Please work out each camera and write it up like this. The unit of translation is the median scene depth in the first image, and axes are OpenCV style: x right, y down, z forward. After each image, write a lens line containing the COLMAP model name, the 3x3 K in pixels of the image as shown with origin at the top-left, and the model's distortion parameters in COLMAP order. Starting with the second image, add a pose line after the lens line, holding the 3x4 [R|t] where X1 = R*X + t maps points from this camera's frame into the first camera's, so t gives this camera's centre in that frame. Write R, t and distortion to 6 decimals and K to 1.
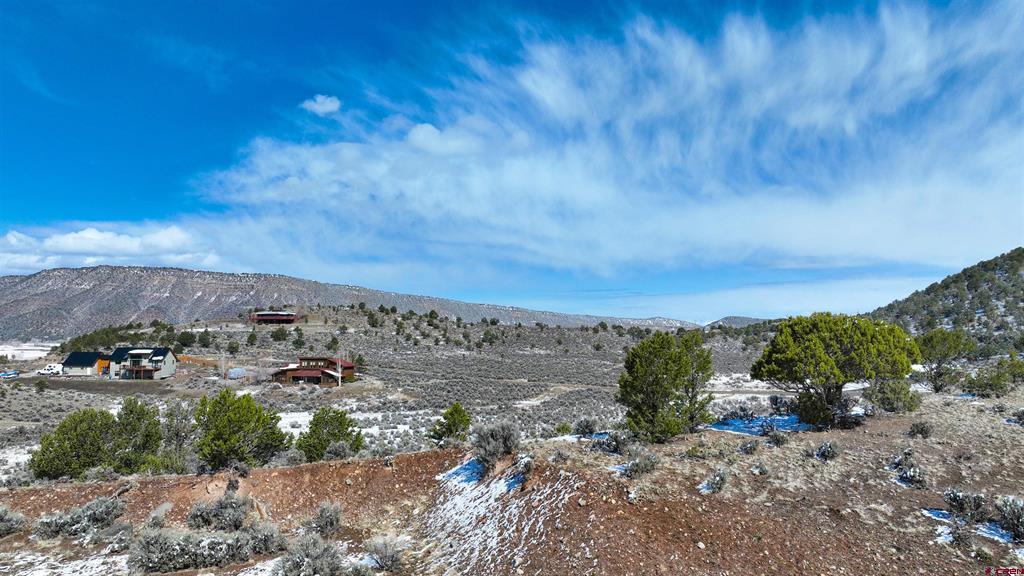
lens RADIAL K [[734.2, 0, 521.6], [0, 734.2, 290.1], [0, 0, 1]] dist [-0.002505, 0.016020]
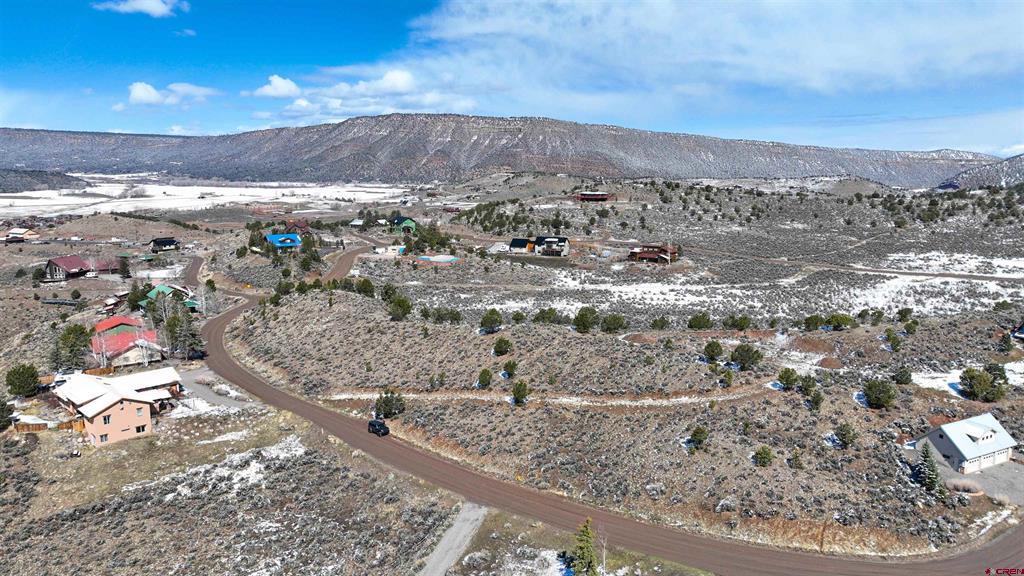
lens RADIAL K [[734.2, 0, 520.3], [0, 734.2, 286.3], [0, 0, 1]] dist [-0.002505, 0.016020]
pose [[0.943546, 0.044586, -0.328227, -0.007675], [0.028720, 0.976156, 0.215160, -0.103015], [0.329994, -0.212440, 0.919768, -0.359561]]
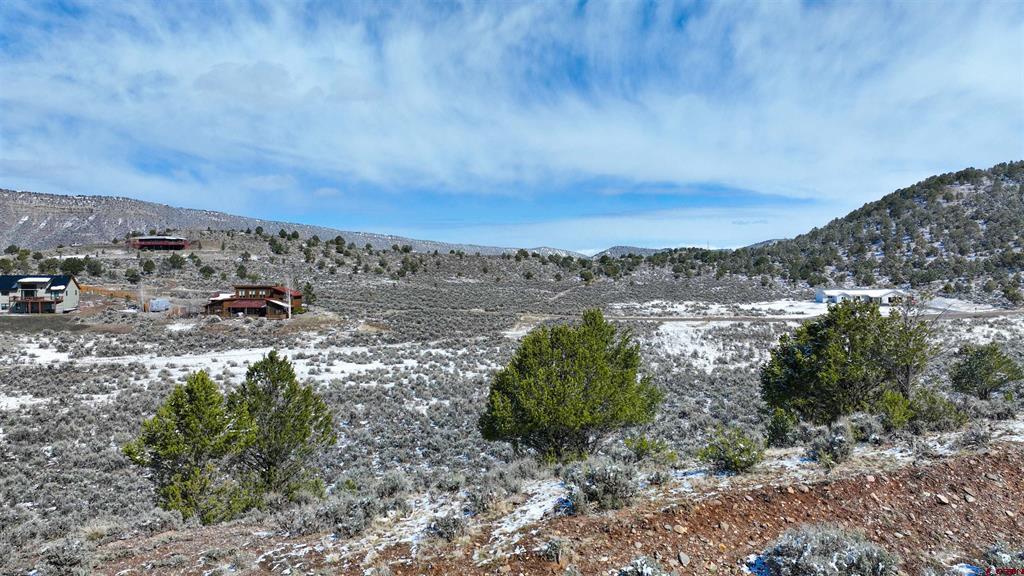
lens RADIAL K [[772.2, 0, 524.0], [0, 772.2, 290.1], [0, 0, 1]] dist [0.004545, 0.000126]
pose [[0.986776, -0.007346, 0.161923, -0.064564], [-0.007647, 0.995750, 0.091776, 0.005992], [-0.161909, -0.091800, 0.982526, 0.030276]]
